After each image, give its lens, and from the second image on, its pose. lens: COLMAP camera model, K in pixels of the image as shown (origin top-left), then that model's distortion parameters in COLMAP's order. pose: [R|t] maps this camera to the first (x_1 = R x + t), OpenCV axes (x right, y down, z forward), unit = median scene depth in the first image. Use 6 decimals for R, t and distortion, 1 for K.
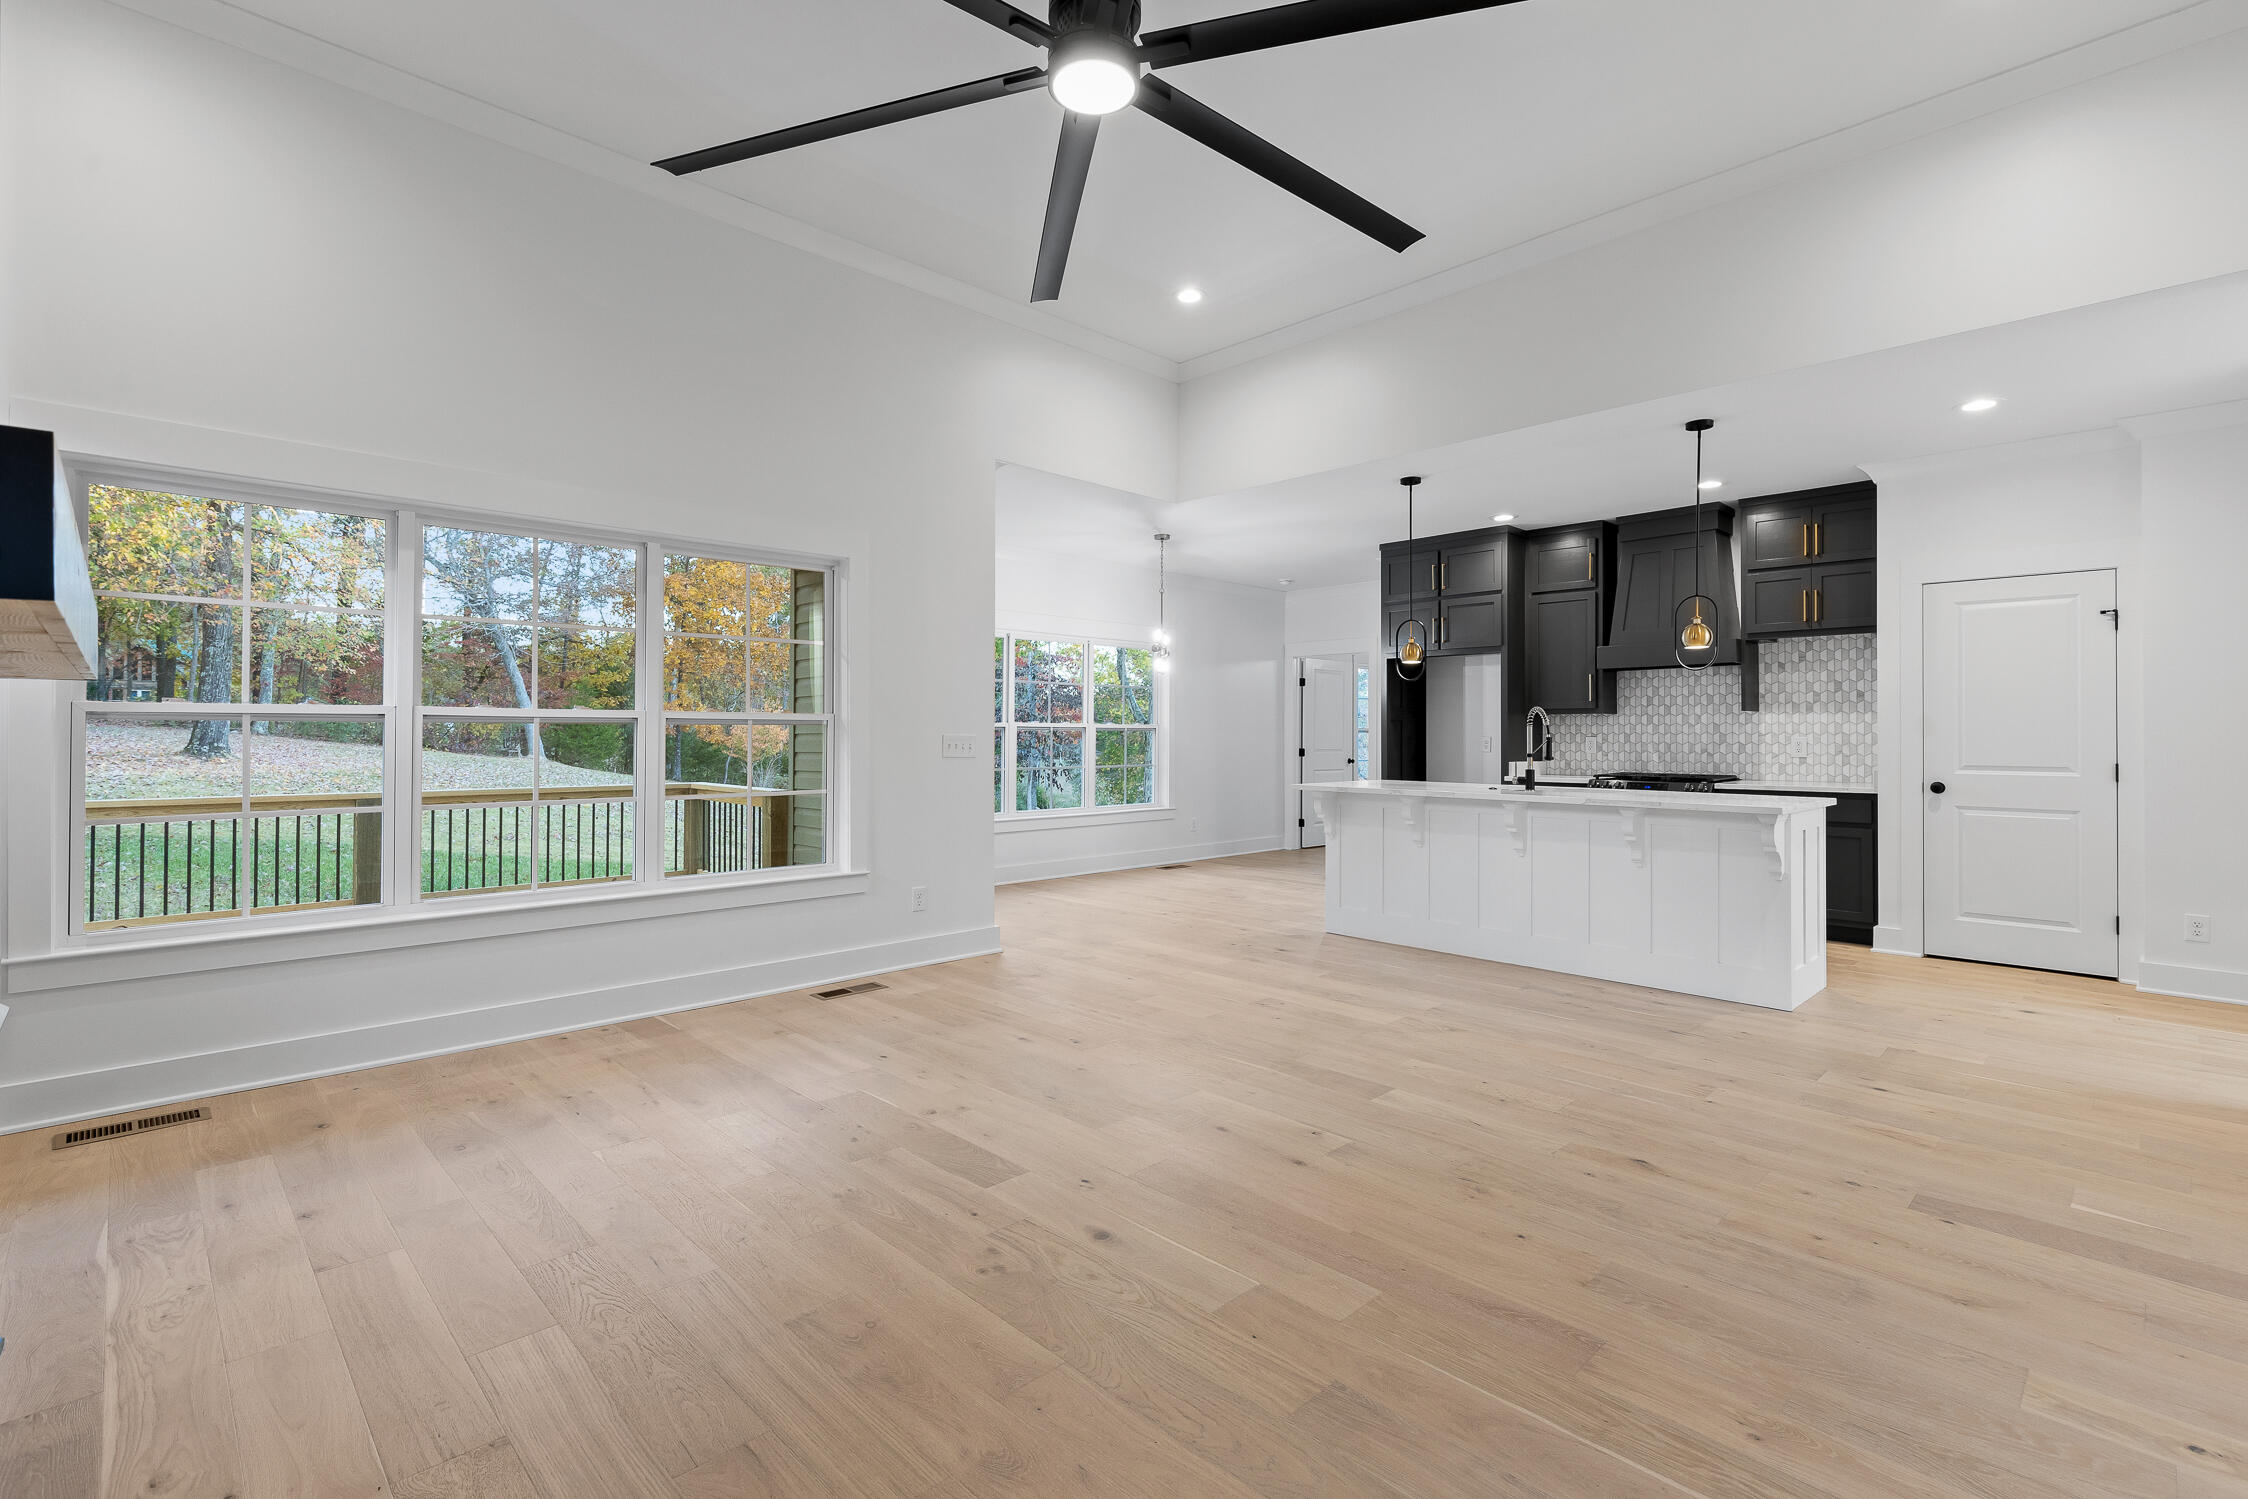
lens RADIAL K [[1044.9, 0, 1124.0], [0, 1044.9, 749.5], [0, 0, 1]] dist [0.001427, 0.000254]
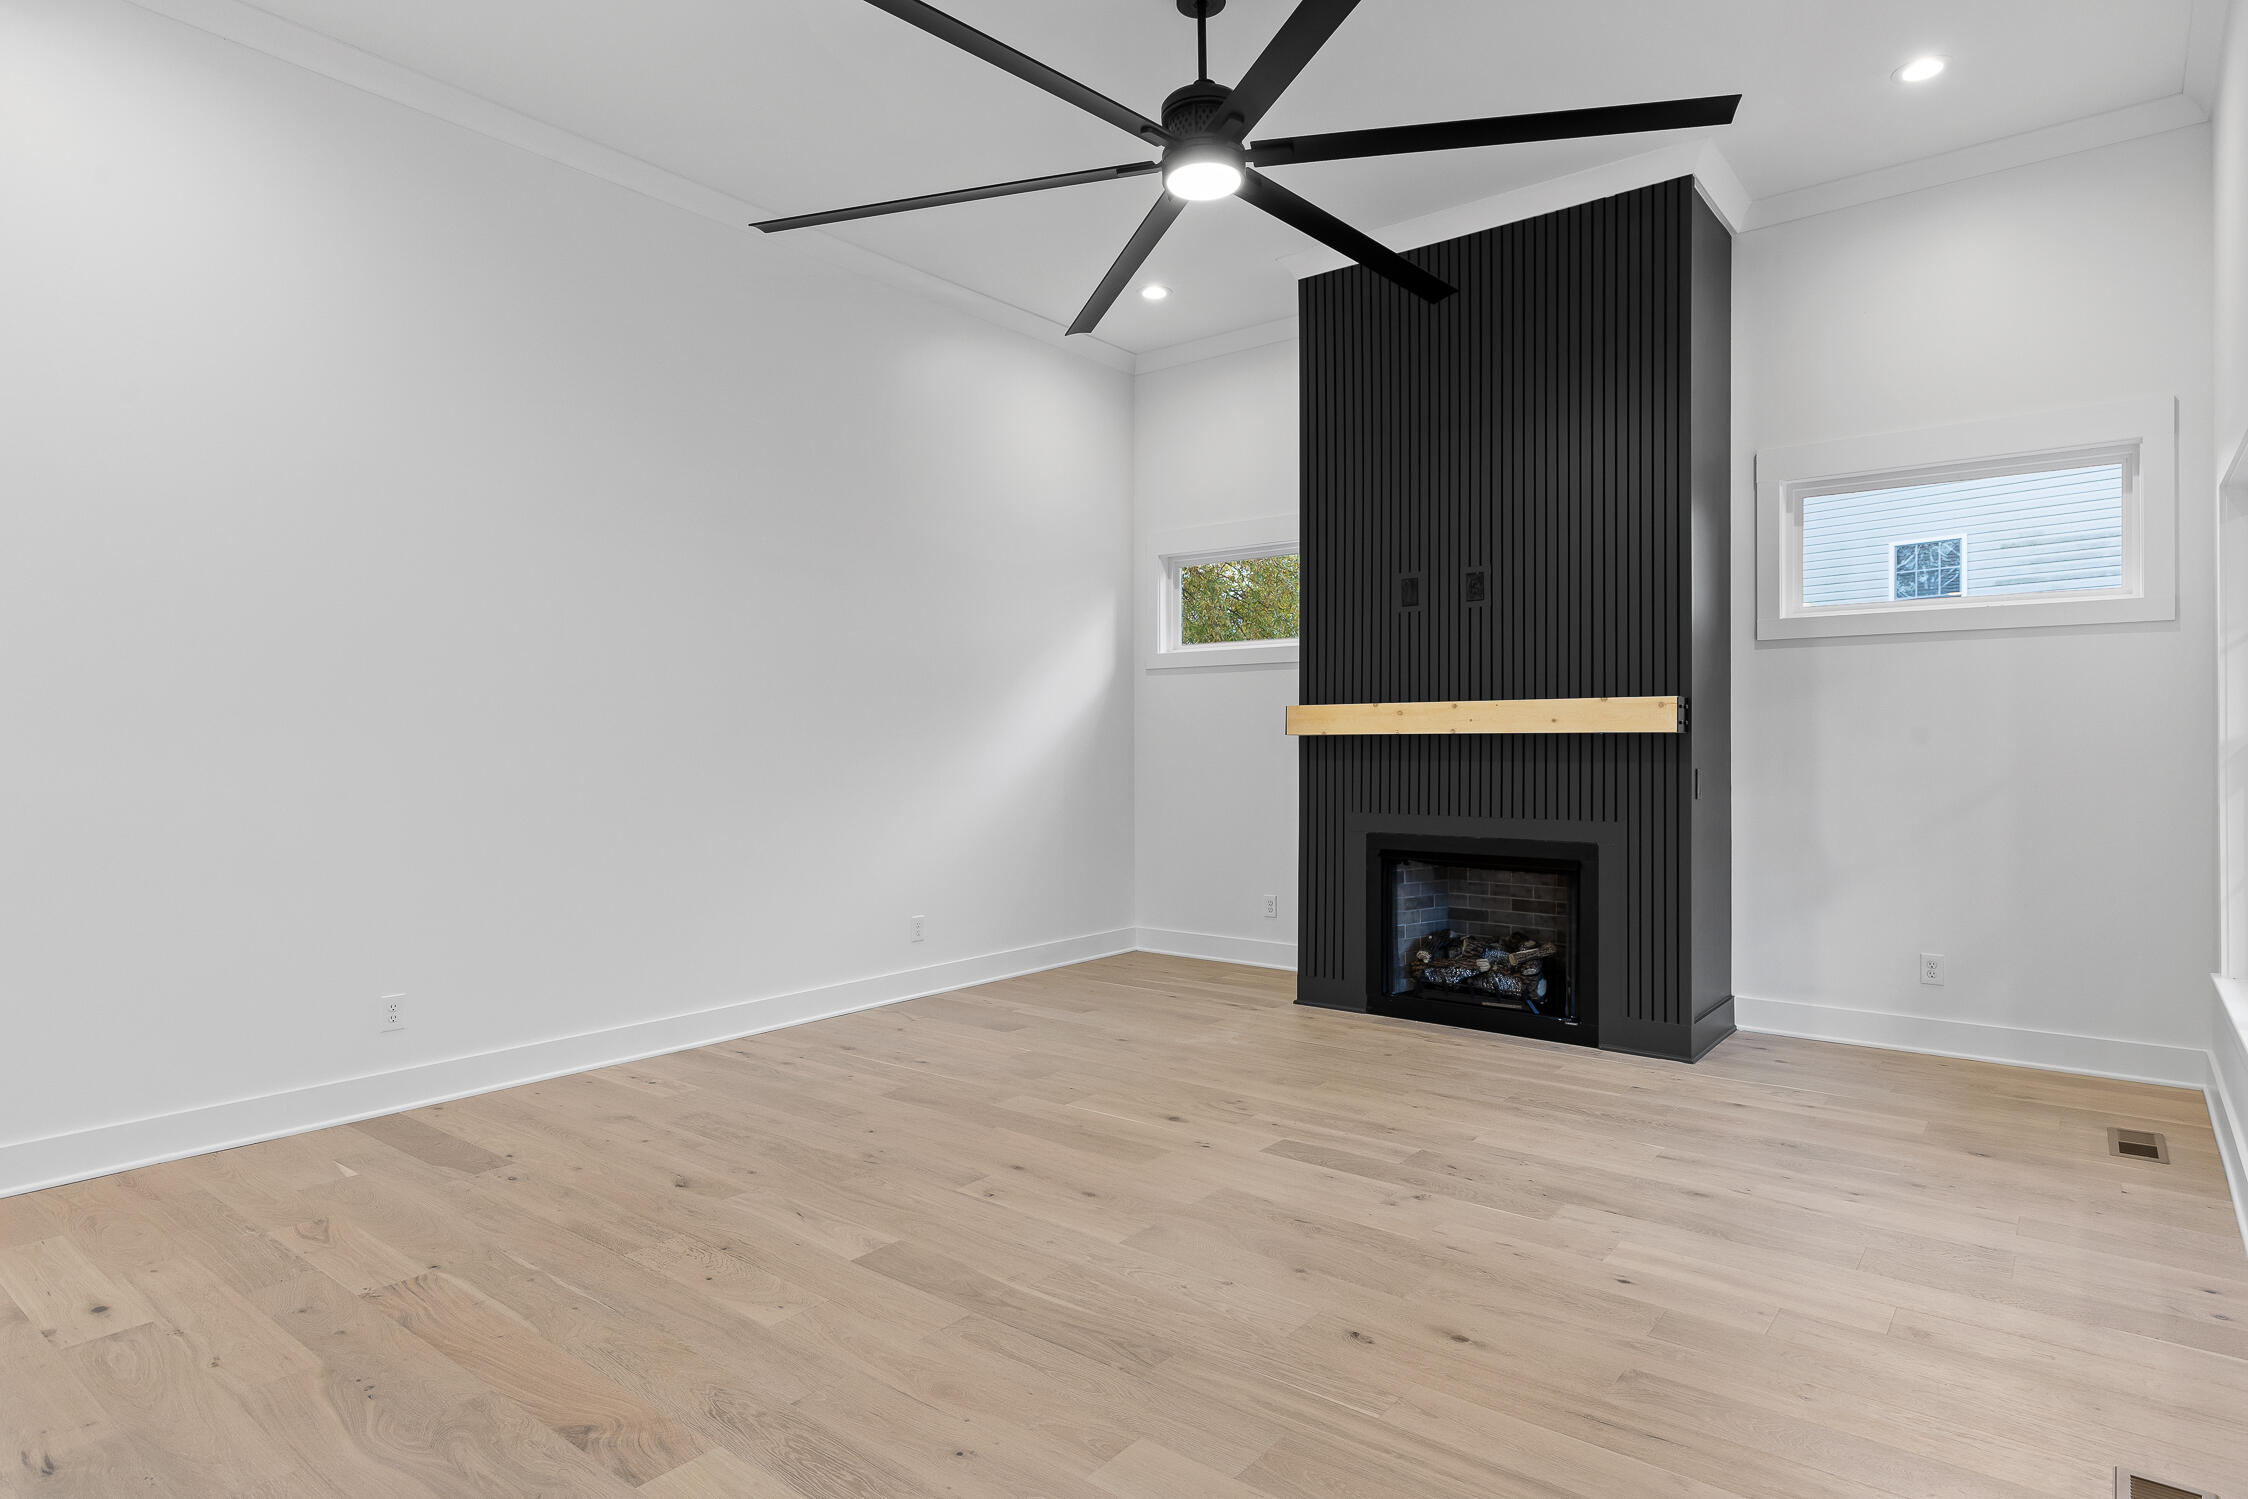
lens RADIAL K [[1257.1, 0, 1124.0], [0, 1257.1, 749.5], [0, 0, 1]] dist [0.006458, 0.000849]
pose [[-0.992344, 0.000378, -0.123504, 0.214611], [-0.002022, 0.999812, 0.019308, -0.054731], [0.123488, 0.019410, -0.992156, 2.239347]]
